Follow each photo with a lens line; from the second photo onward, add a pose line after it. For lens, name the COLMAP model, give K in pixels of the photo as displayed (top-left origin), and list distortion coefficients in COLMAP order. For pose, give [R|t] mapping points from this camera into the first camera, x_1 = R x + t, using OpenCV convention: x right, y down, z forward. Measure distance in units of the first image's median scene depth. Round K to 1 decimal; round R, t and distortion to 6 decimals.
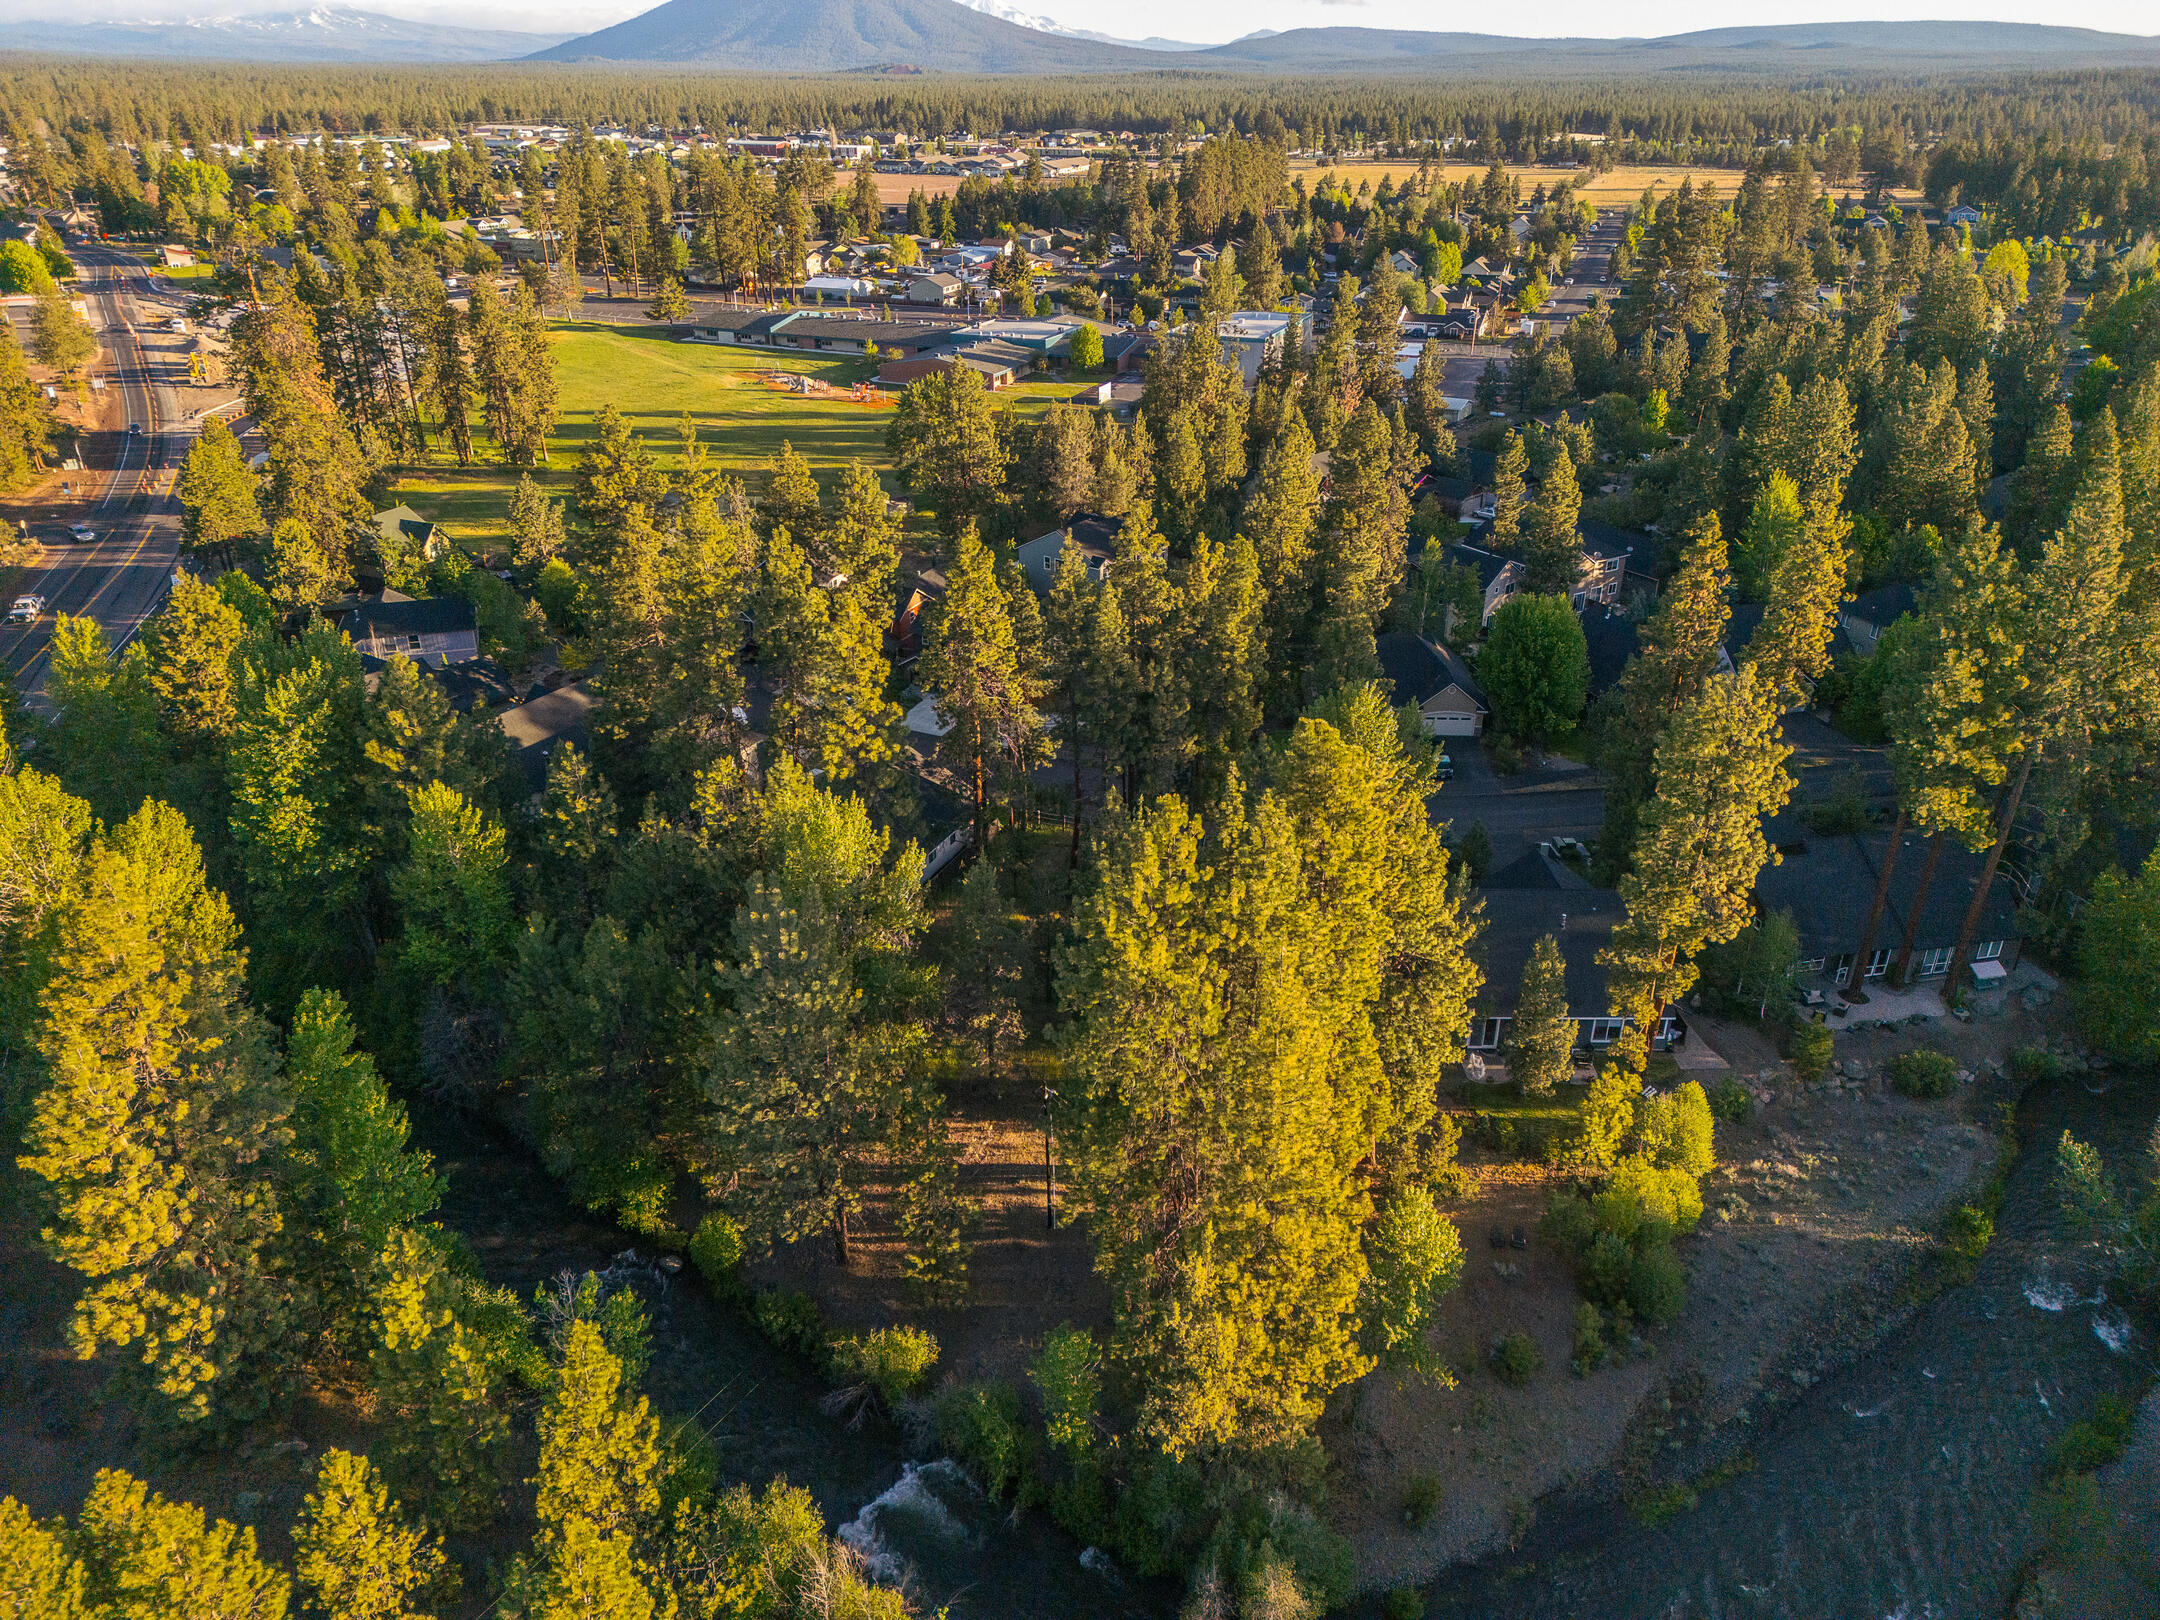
lens RADIAL K [[1484.4, 0, 1080.0], [0, 1484.4, 810.0], [0, 0, 1]] dist [0.094800, -0.105550]
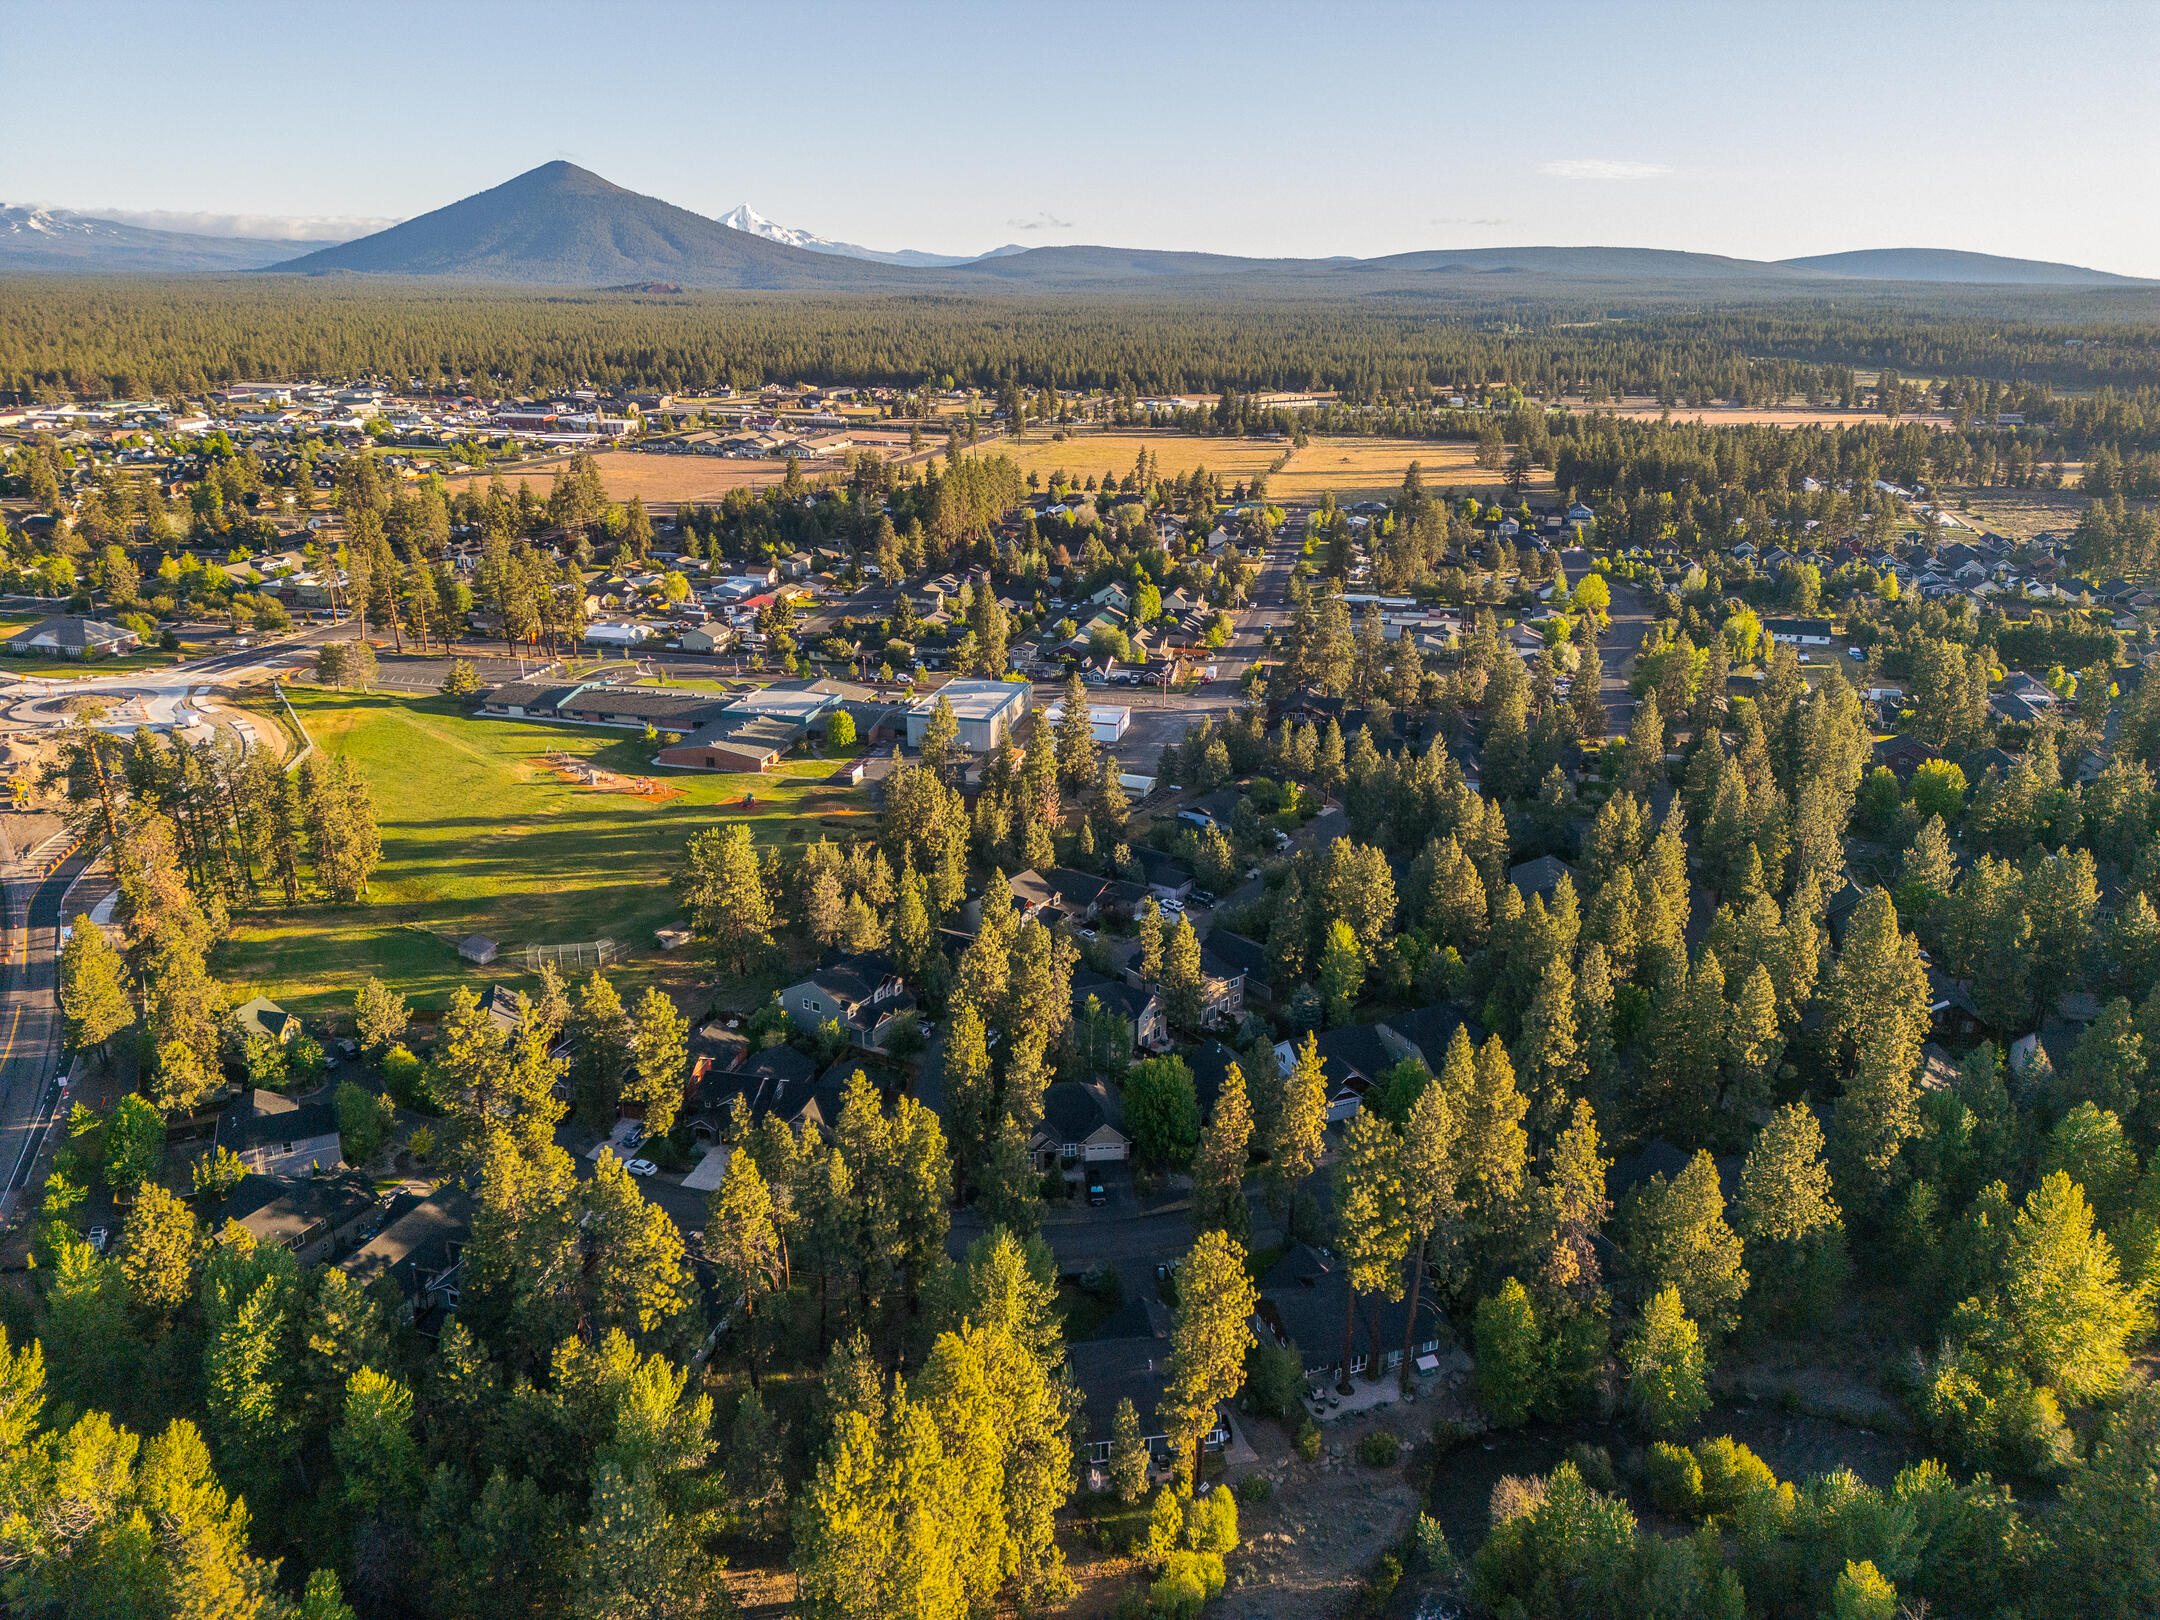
lens RADIAL K [[1484.4, 0, 1080.0], [0, 1484.4, 810.0], [0, 0, 1]] dist [0.094800, -0.105550]
pose [[0.988697, -0.044652, 0.143125, 0.043259], [0.060644, 0.992146, -0.109399, -0.220874], [-0.137116, 0.116842, 0.983640, -0.374253]]
